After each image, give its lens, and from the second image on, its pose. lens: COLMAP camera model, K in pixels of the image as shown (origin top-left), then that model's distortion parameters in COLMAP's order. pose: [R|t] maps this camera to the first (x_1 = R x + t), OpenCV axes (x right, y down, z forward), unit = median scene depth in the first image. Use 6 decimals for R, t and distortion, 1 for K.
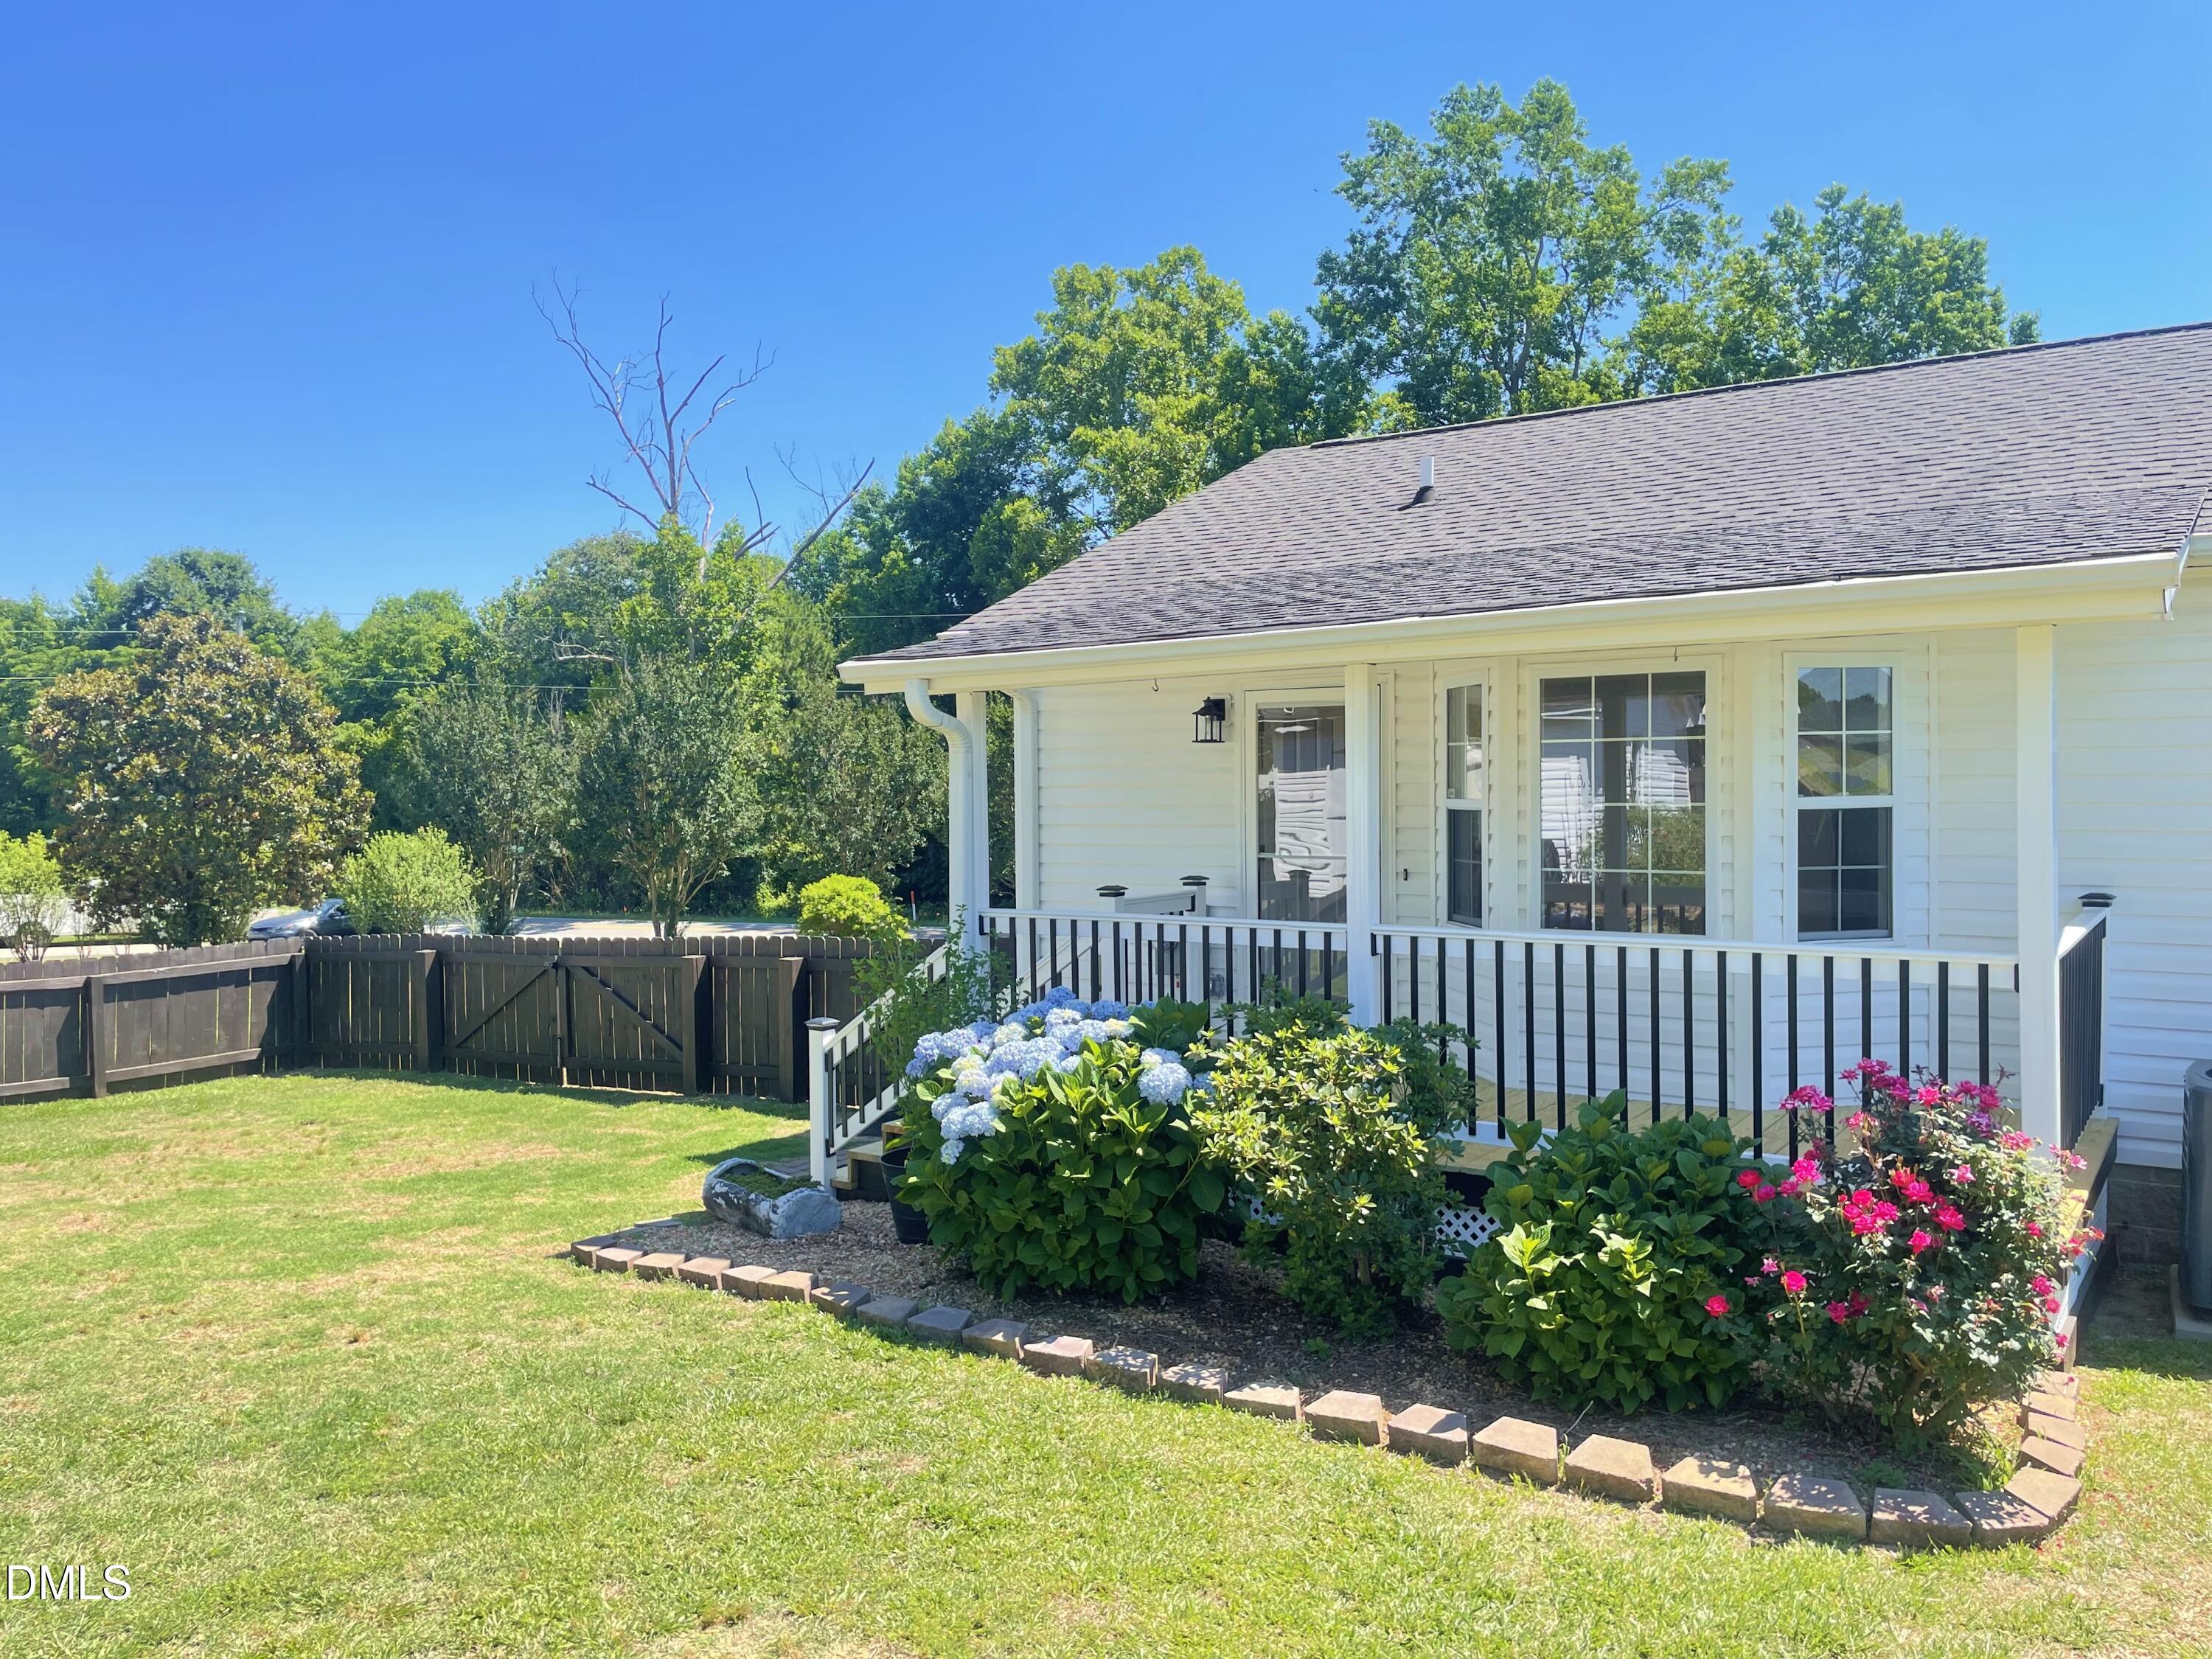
lens RADIAL K [[1654.0, 0, 1109.4], [0, 1654.0, 832.4], [0, 0, 1]] dist [0.088732, -0.121652]
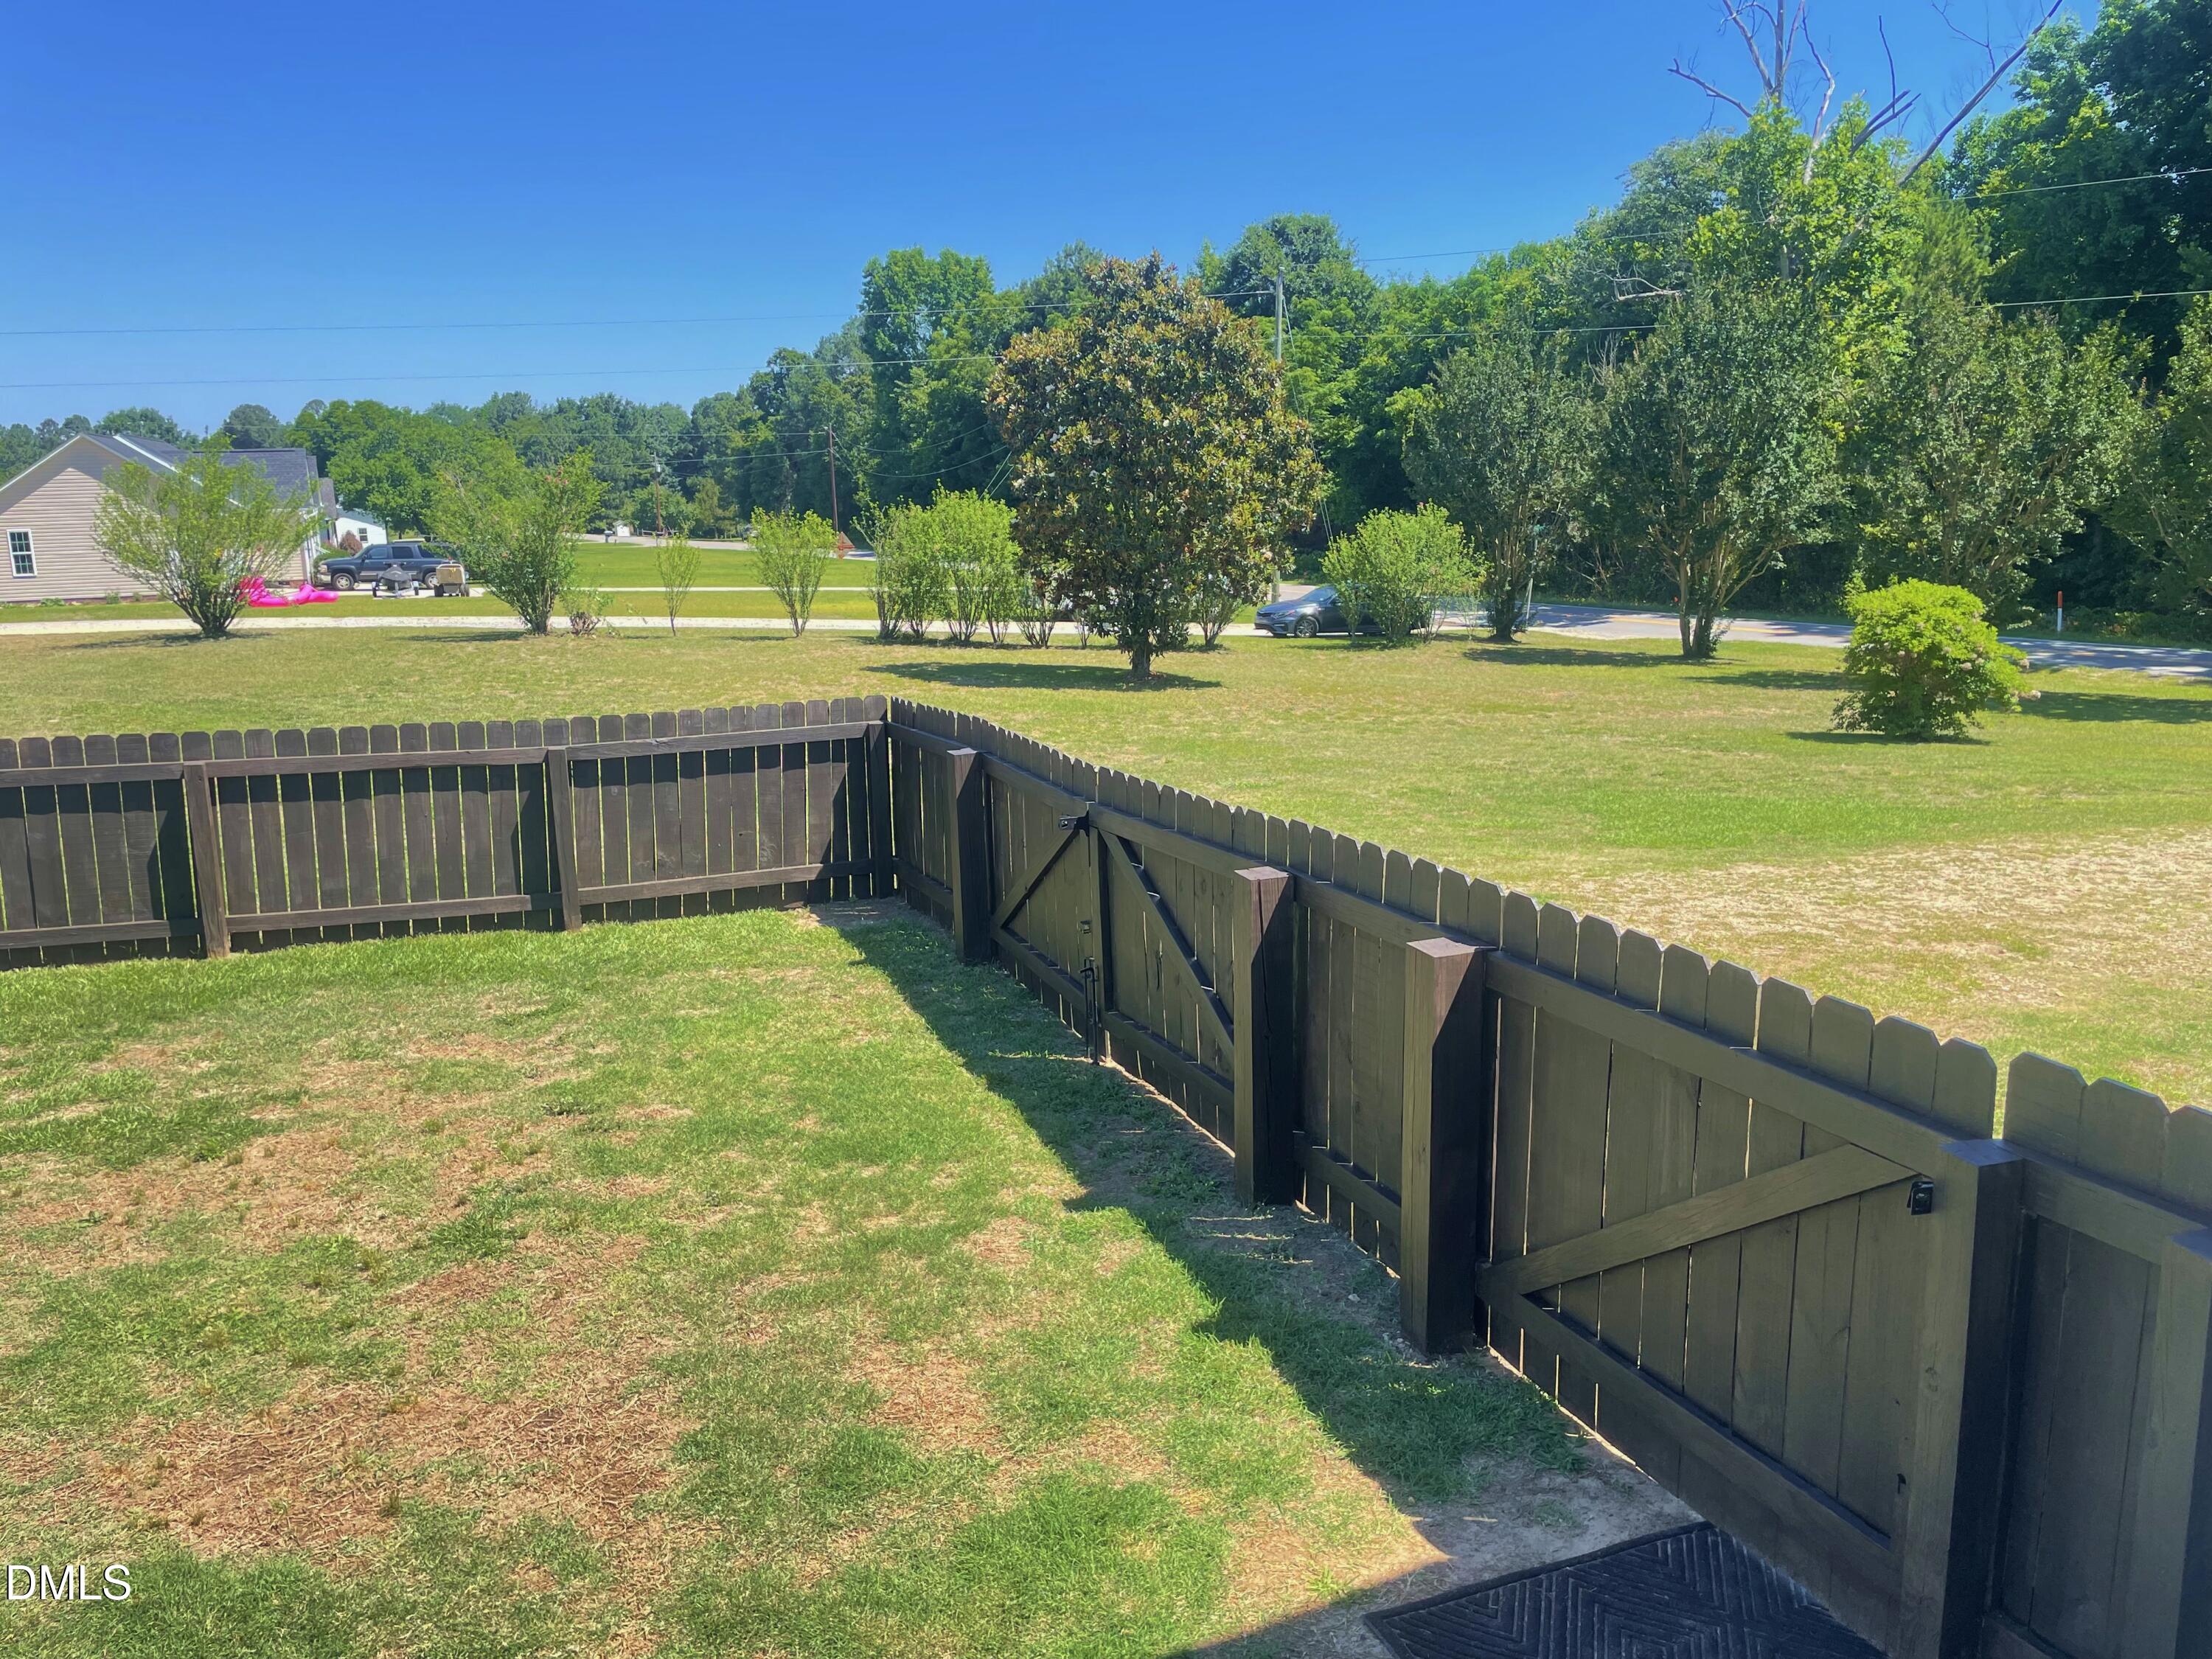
lens RADIAL K [[1654.0, 0, 1109.4], [0, 1654.0, 832.4], [0, 0, 1]] dist [0.088732, -0.121652]
pose [[0.803301, 0.119851, -0.583389, -0.013042], [-0.005279, 0.980937, 0.194254, -0.002910], [0.595549, -0.152965, 0.788621, 0.176332]]
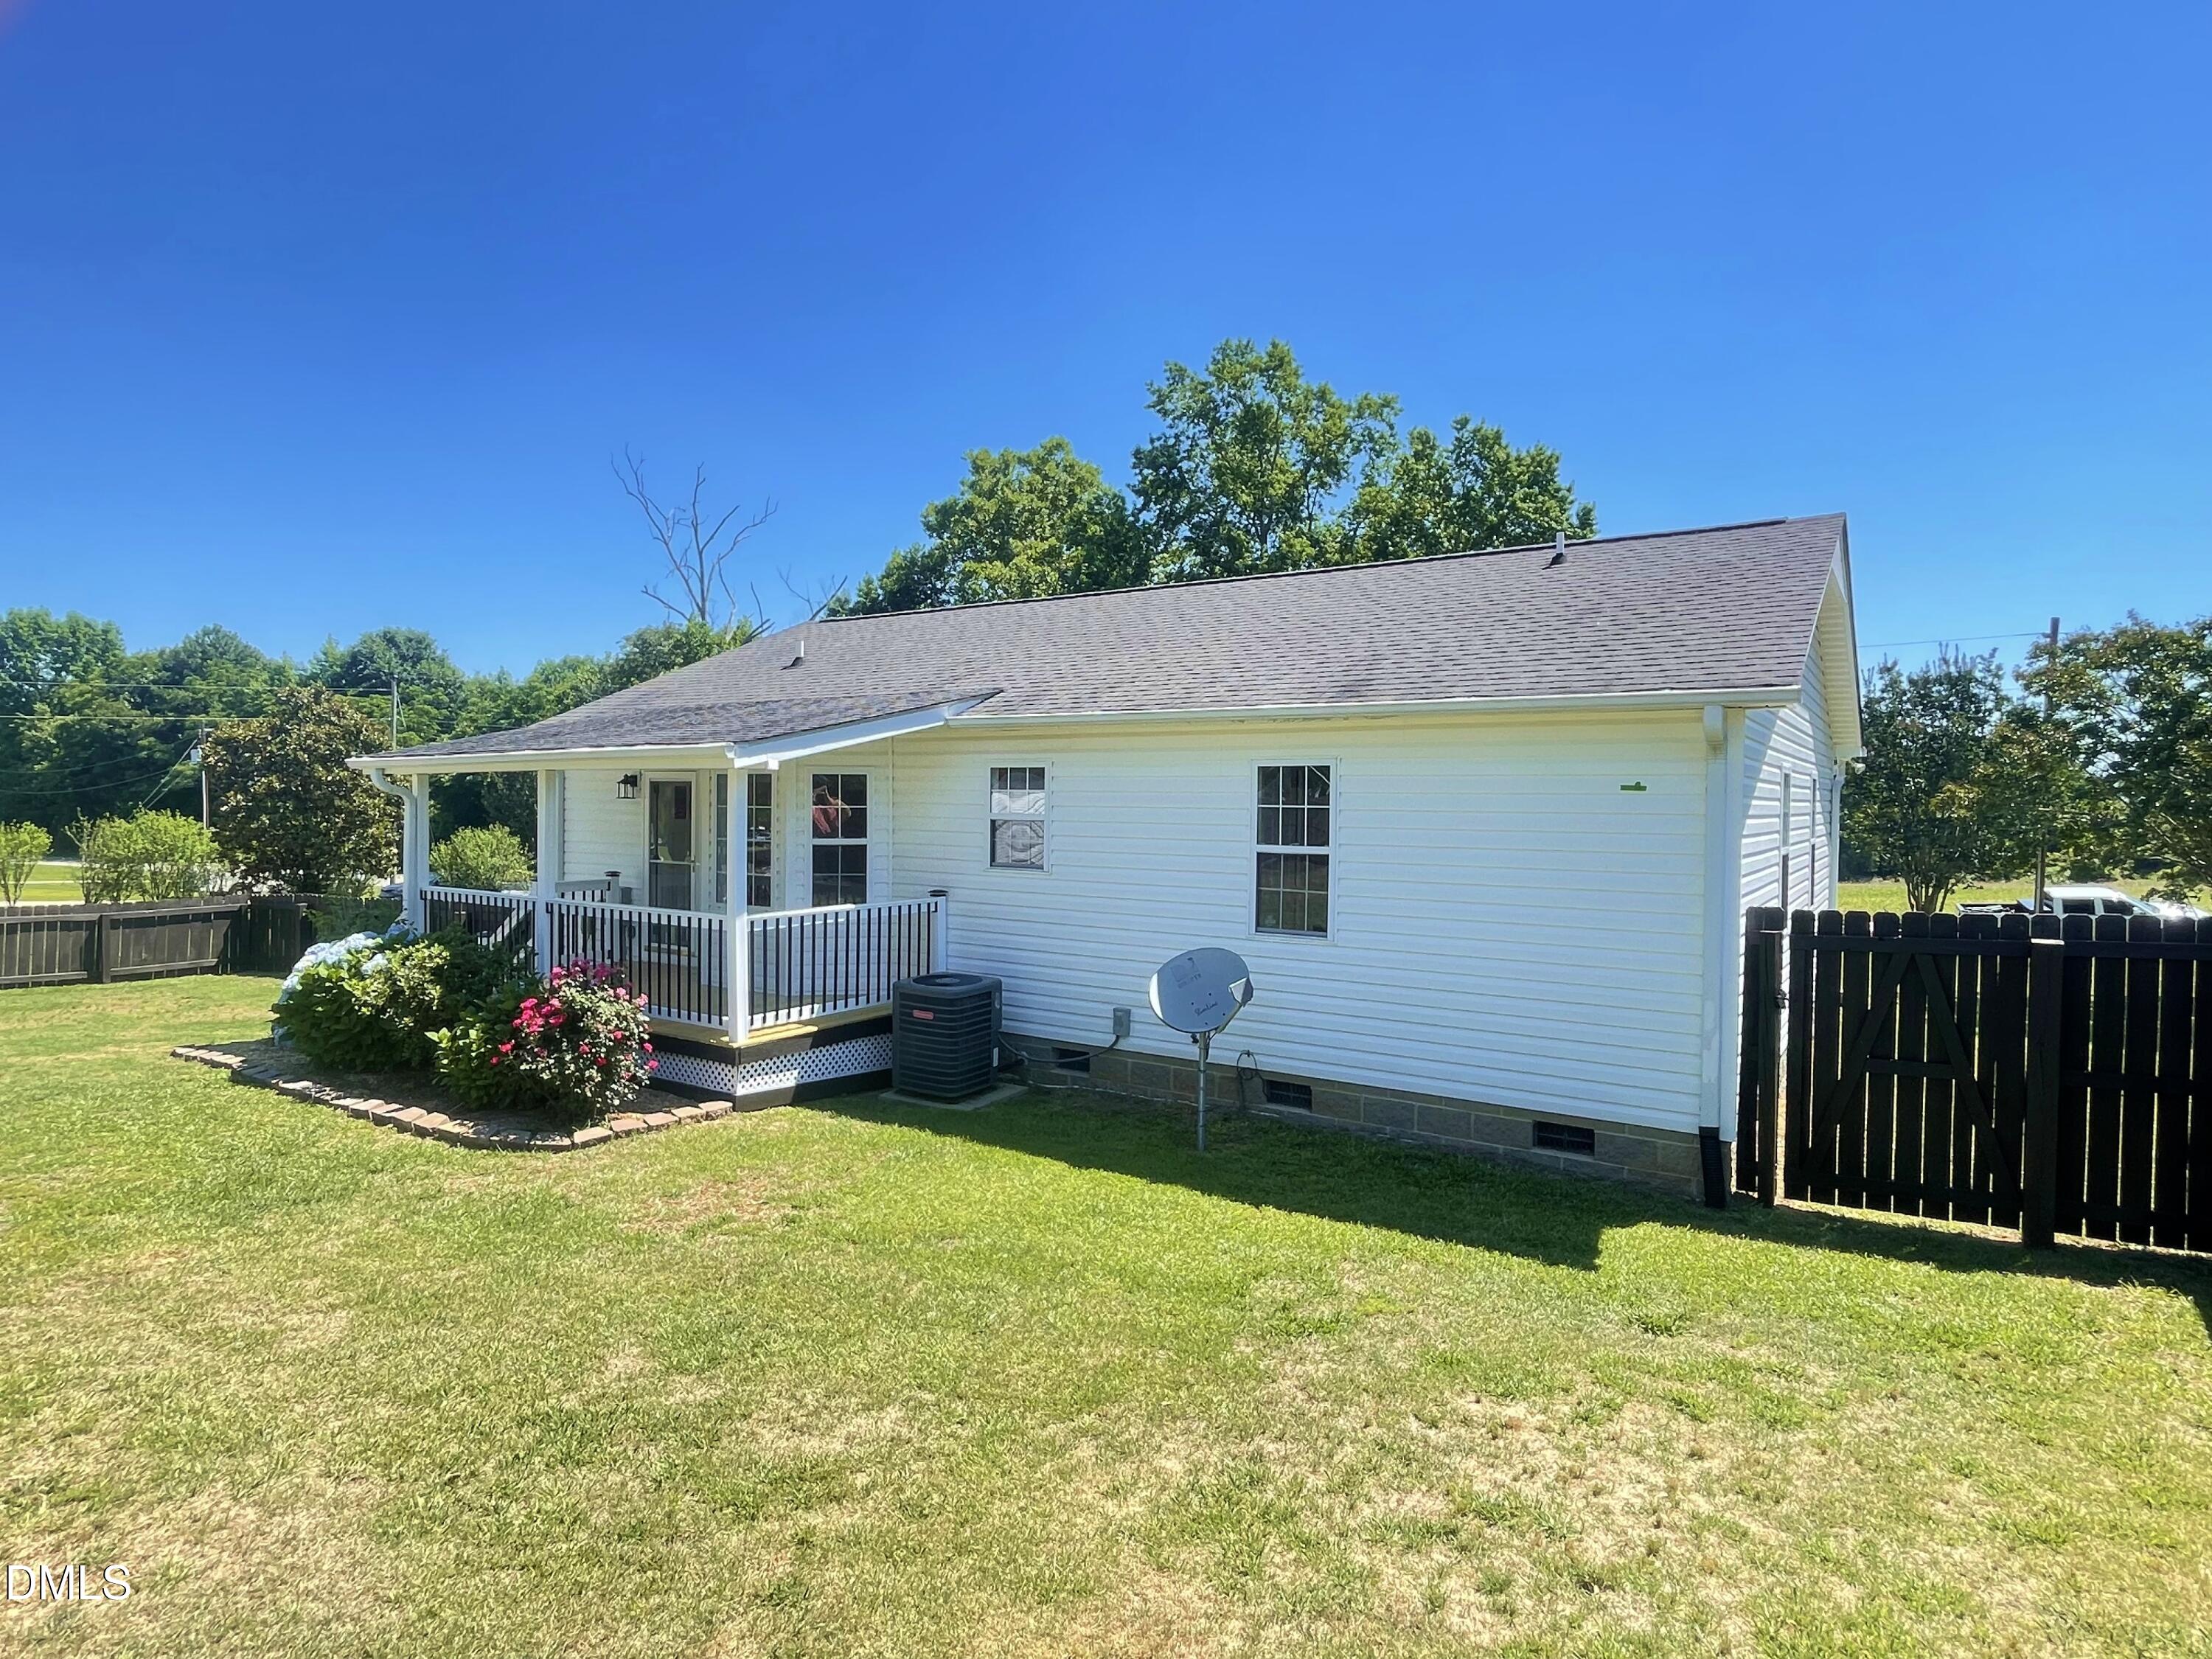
lens RADIAL K [[1208.4, 0, 1100.5], [0, 1208.4, 821.3], [0, 0, 1]] dist [-0.001992, 0.000258]
pose [[0.999761, 0.021775, -0.001929, 0.122934], [-0.021796, 0.999697, -0.011413, -0.005312], [0.001680, 0.011453, 0.999933, -0.071453]]
